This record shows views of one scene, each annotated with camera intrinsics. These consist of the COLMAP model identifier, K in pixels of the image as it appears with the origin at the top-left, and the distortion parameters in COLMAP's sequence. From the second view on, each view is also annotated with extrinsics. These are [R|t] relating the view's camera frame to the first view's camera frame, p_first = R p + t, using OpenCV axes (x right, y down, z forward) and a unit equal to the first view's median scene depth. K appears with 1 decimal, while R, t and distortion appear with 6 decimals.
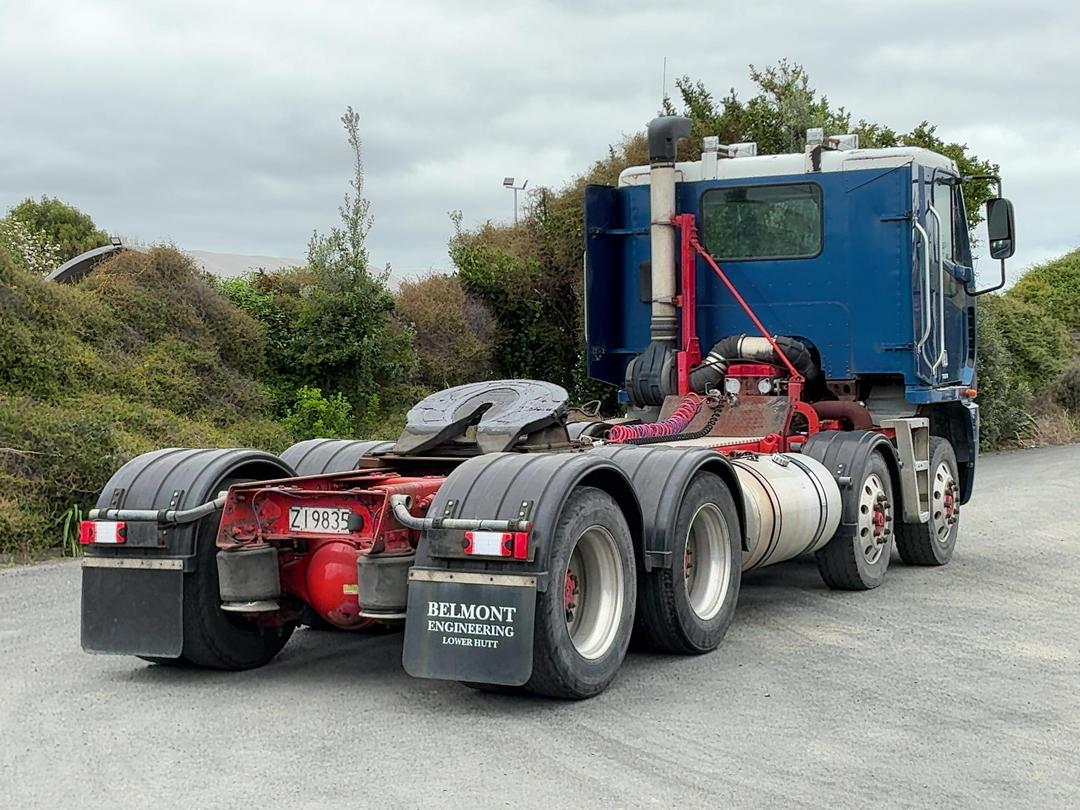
lens RADIAL K [[1789.6, 0, 531.1], [0, 1789.6, 370.1], [0, 0, 1]] dist [0.149719, 0.000000]
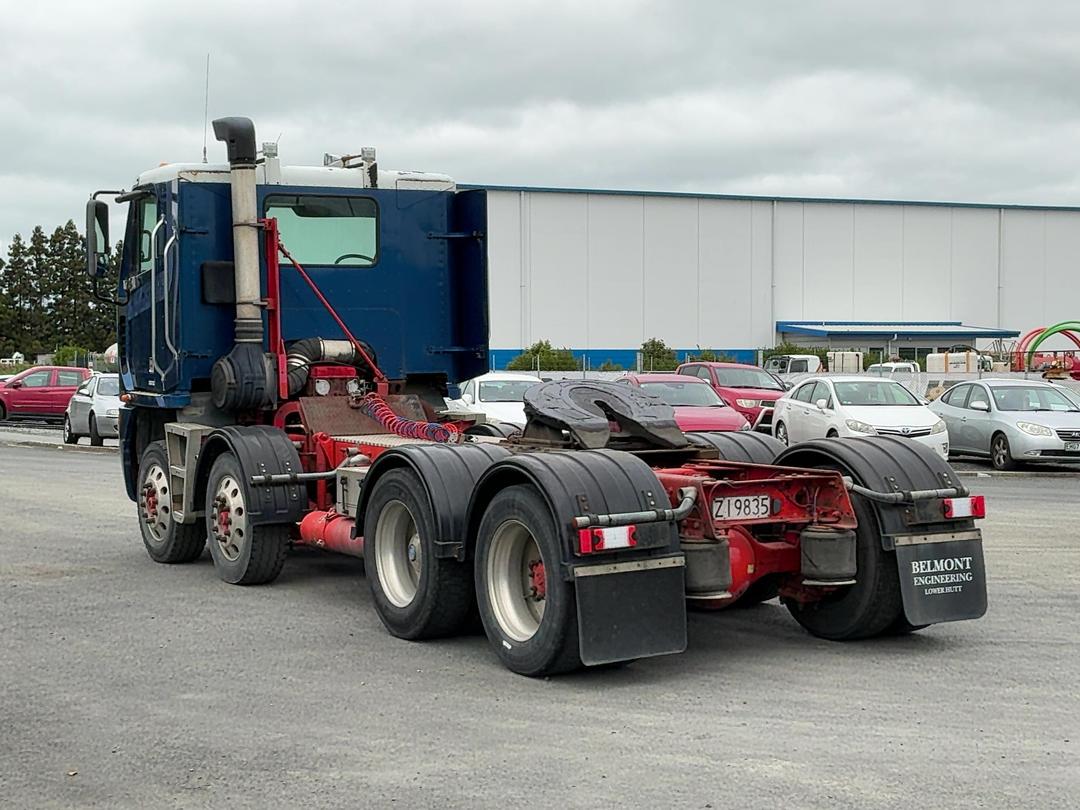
lens RADIAL K [[1781.8, 0, 544.9], [0, 1781.8, 409.0], [0, 0, 1]] dist [0.163331, 0.000000]
pose [[0.522805, -0.028826, 0.851965, -1.089615], [0.012927, 0.999581, 0.025887, -0.005412], [-0.852355, -0.002521, 0.522958, 0.534839]]
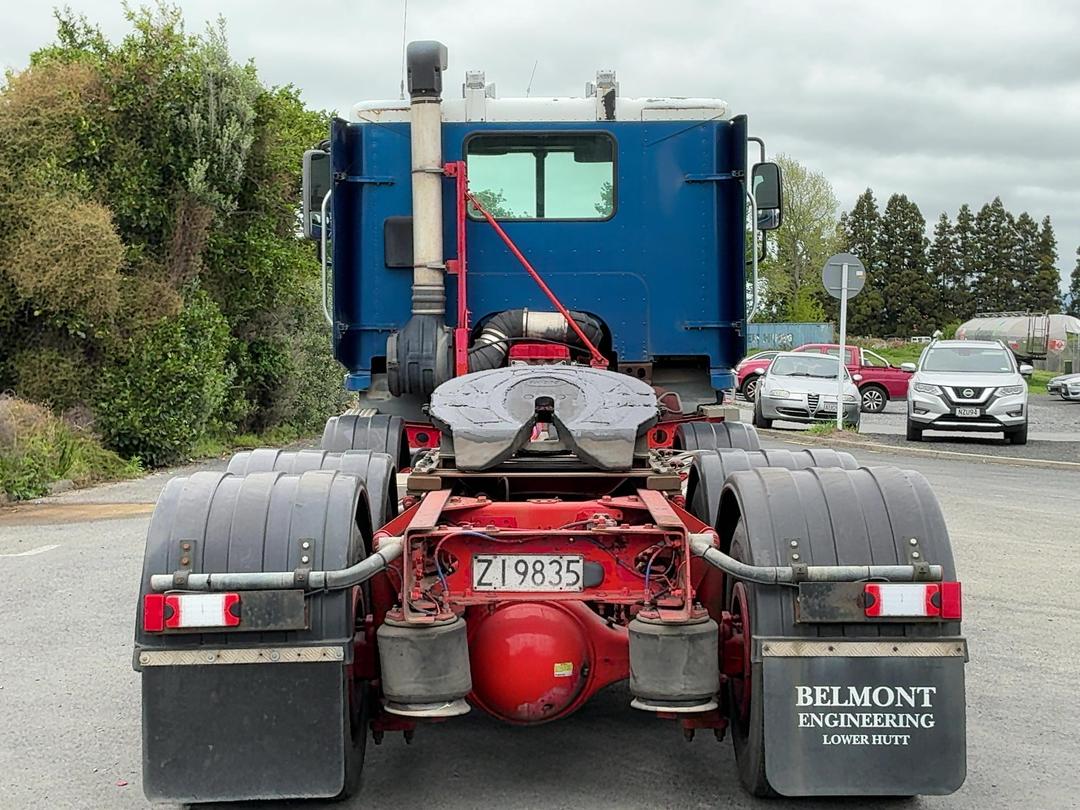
lens RADIAL K [[1789.6, 0, 538.3], [0, 1789.6, 405.9], [0, 0, 1]] dist [0.149719, 0.000000]
pose [[0.876877, -0.014151, 0.480506, -0.439633], [-0.001873, 0.999458, 0.032853, -0.002808], [-0.480711, -0.029708, 0.876376, 0.398096]]
